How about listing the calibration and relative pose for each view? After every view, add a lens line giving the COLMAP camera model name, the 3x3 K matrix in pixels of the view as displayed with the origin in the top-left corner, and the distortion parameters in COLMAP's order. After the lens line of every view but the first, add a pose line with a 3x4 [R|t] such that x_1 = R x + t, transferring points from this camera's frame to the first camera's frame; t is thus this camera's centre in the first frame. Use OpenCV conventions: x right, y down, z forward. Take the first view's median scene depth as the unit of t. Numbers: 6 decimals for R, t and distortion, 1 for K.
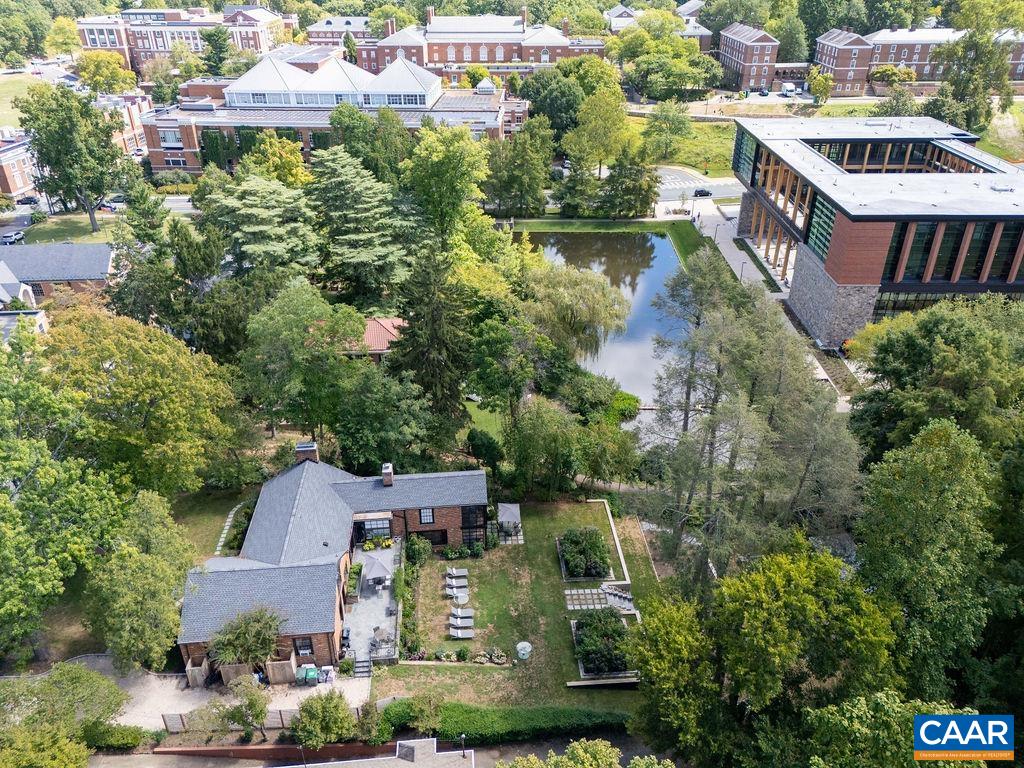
lens RADIAL K [[748.4, 0, 512.0], [0, 748.4, 380.2], [0, 0, 1]] dist [0.071451, -0.067244]
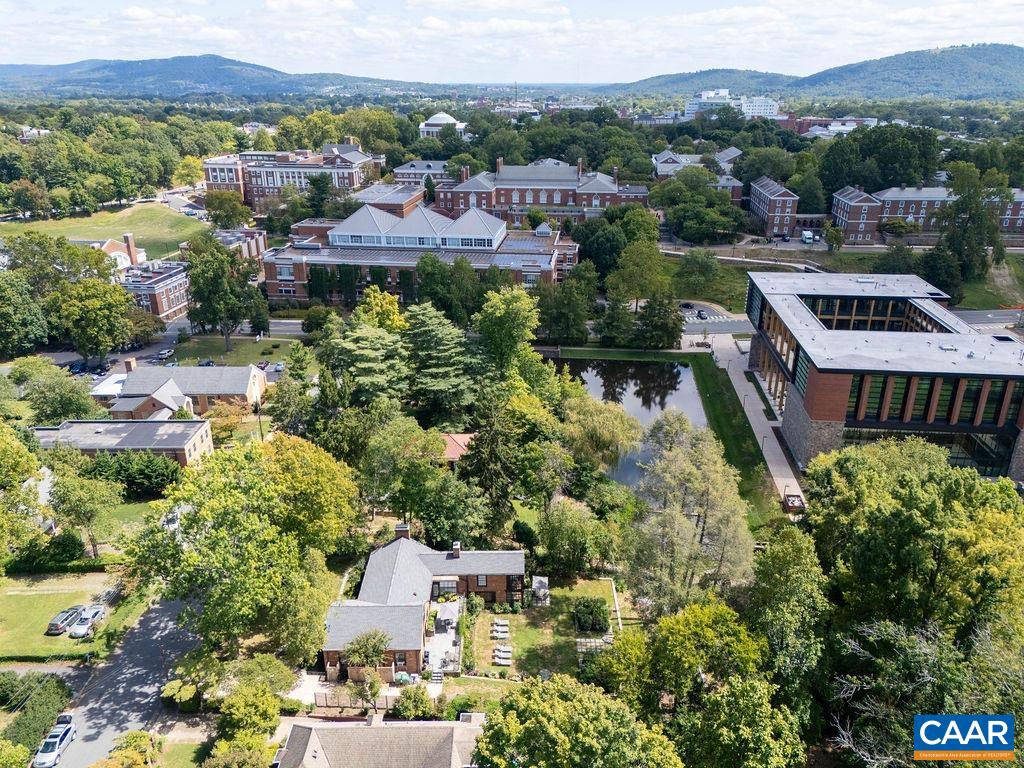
lens RADIAL K [[748.4, 0, 512.0], [0, 748.4, 380.2], [0, 0, 1]] dist [0.071451, -0.067244]
pose [[0.996747, 0.031918, -0.074007, 0.022913], [-0.041088, 0.991192, -0.125896, -0.012354], [0.069337, 0.128527, 0.989279, -0.285536]]
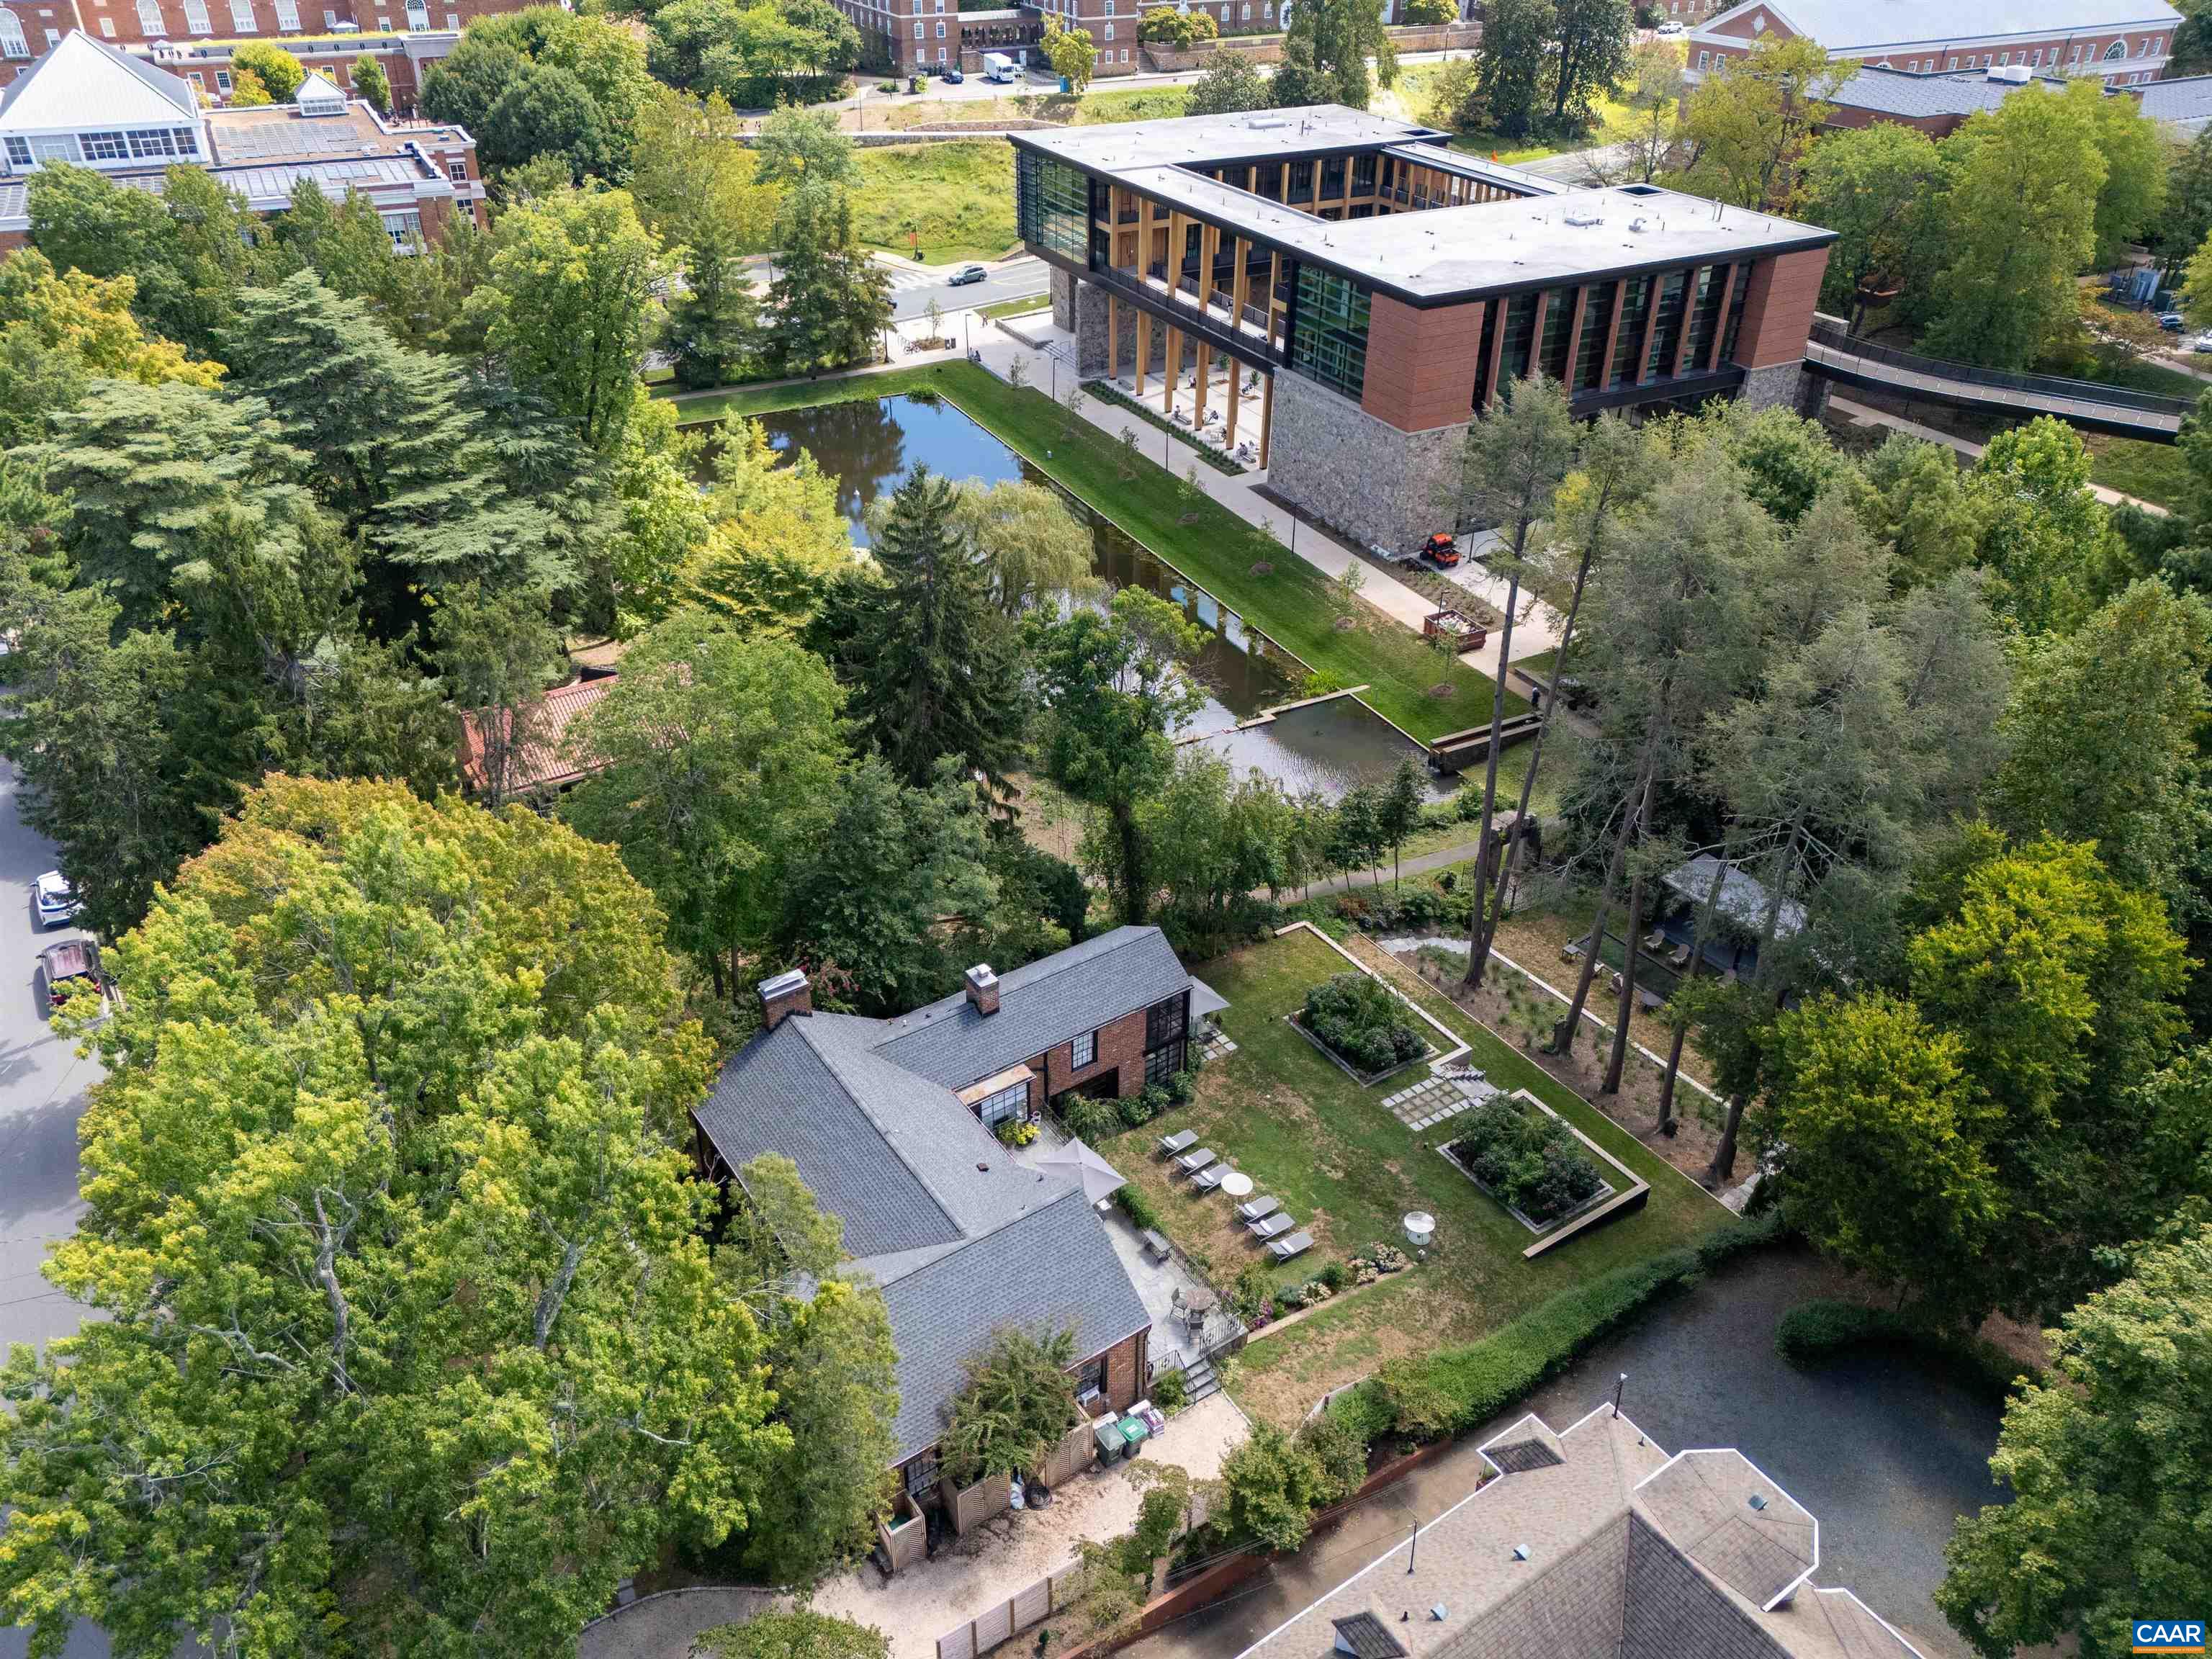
lens RADIAL K [[1616.6, 0, 1106.0], [0, 1616.6, 821.4], [0, 0, 1]] dist [0.071451, -0.067244]
pose [[0.870727, -0.254083, 0.421041, -0.293628], [0.228631, 0.967182, 0.110843, -0.037176], [-0.435387, -0.000251, 0.900243, 0.063675]]
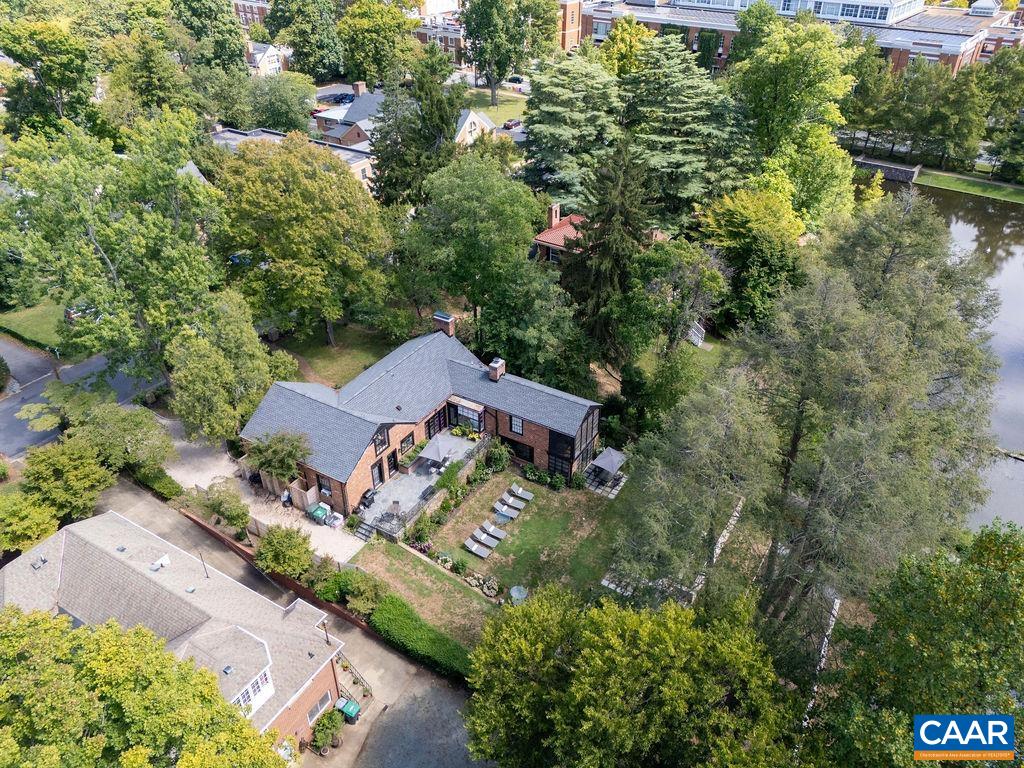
lens RADIAL K [[748.4, 0, 512.0], [0, 748.4, 380.2], [0, 0, 1]] dist [0.071451, -0.067244]
pose [[0.805859, 0.331586, -0.490553, 0.192220], [-0.288398, 0.943378, 0.163902, -0.012721], [0.517125, 0.009393, 0.855858, 0.126046]]
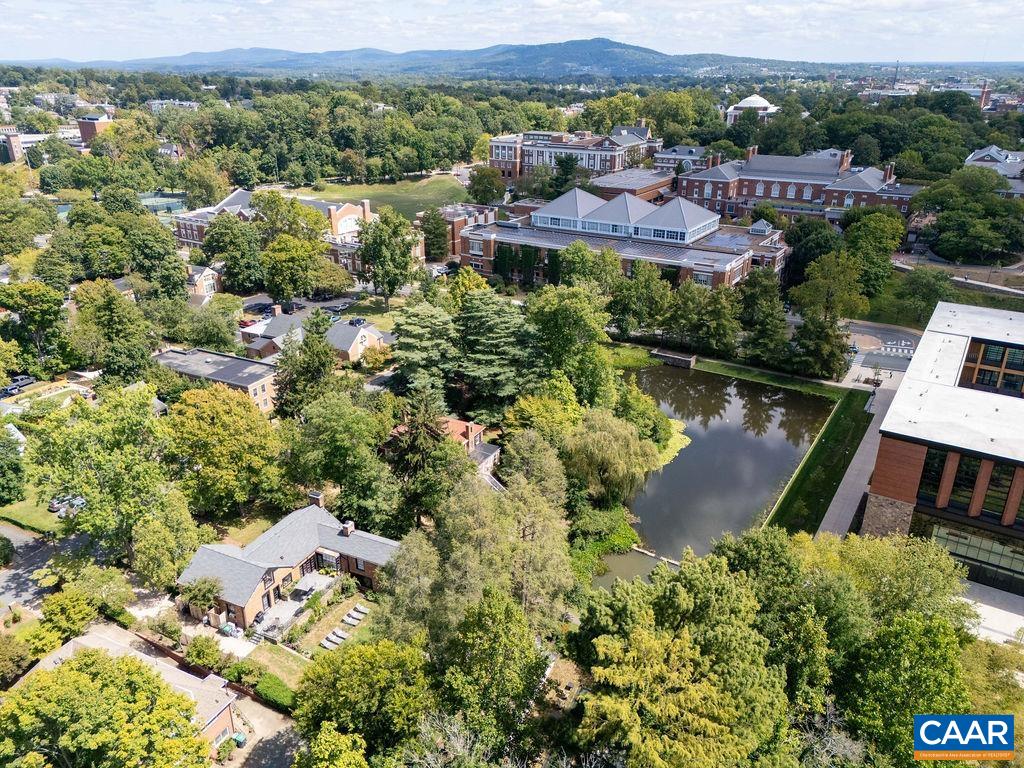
lens RADIAL K [[748.4, 0, 512.0], [0, 748.4, 380.2], [0, 0, 1]] dist [0.071451, -0.067244]
pose [[0.857060, 0.202331, -0.473824, 0.457871], [-0.251223, 0.967040, -0.041474, -0.106587], [0.449816, 0.154581, 0.879642, -0.121494]]
